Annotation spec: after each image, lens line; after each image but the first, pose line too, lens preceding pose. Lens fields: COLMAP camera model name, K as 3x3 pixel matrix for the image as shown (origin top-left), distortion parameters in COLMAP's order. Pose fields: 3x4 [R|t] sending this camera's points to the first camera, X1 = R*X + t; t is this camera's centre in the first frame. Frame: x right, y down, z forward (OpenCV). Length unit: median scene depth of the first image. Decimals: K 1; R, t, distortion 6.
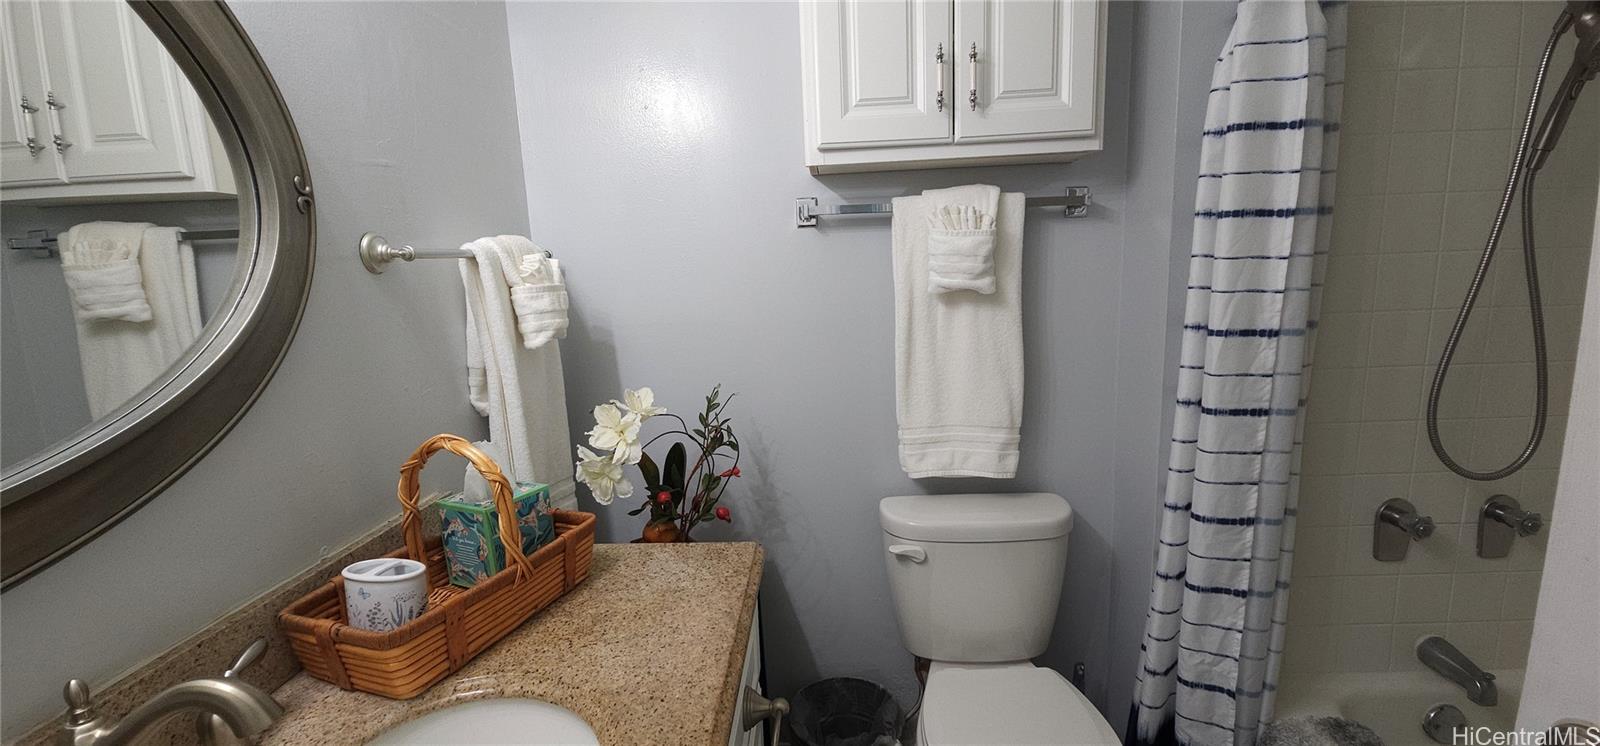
lens RADIAL K [[651.5, 0, 799.2], [0, 651.5, 365.6], [0, 0, 1]] dist [0.009472, -0.006067]
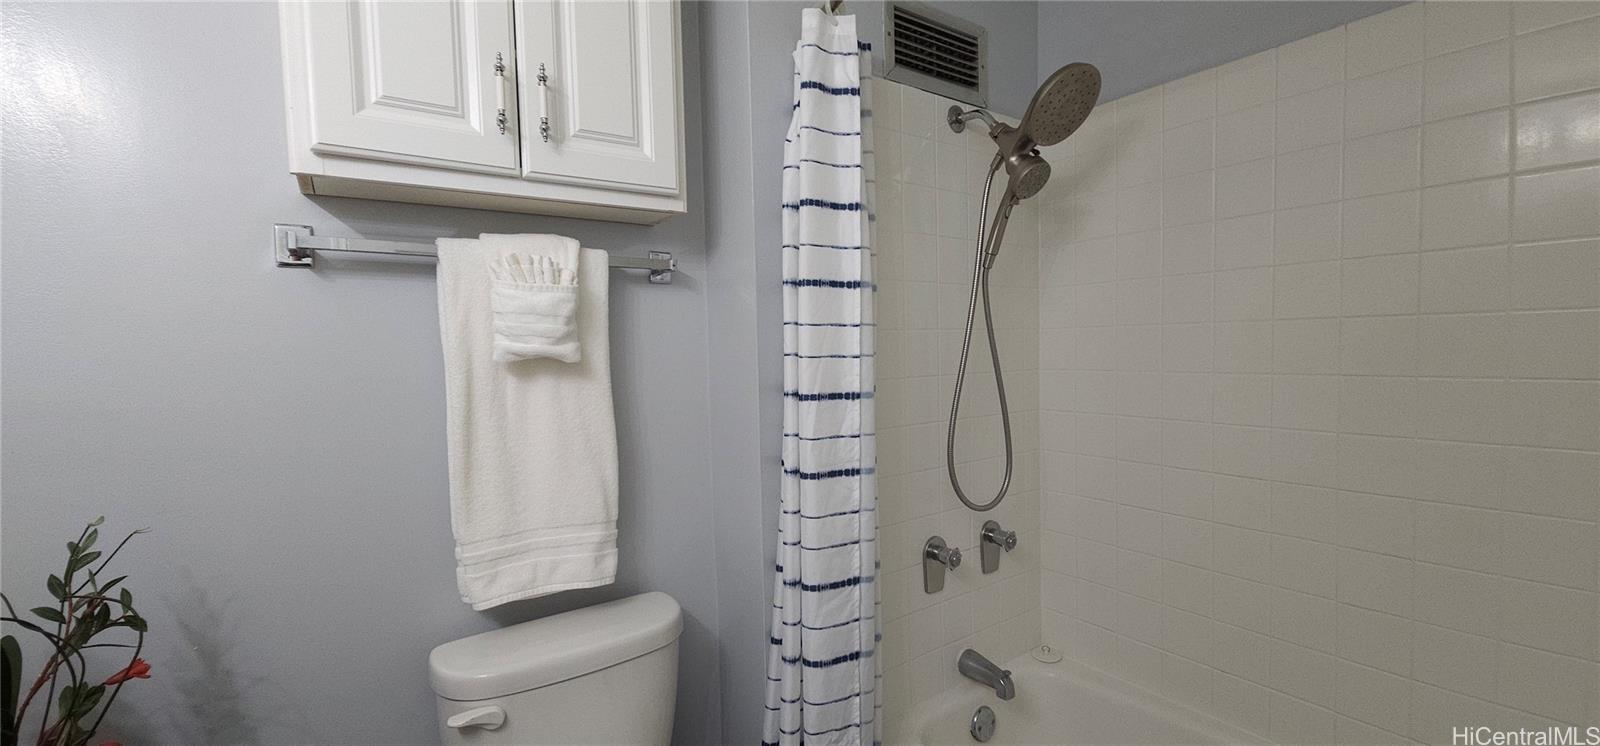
lens RADIAL K [[651.5, 0, 800.7], [0, 651.5, 382.8], [0, 0, 1]] dist [0.009472, -0.006067]
pose [[0.787010, -0.009500, 0.616867, 0.006728], [0.081171, 0.992784, -0.088271, 0.013104], [-0.611577, 0.119542, 0.782102, 0.189006]]
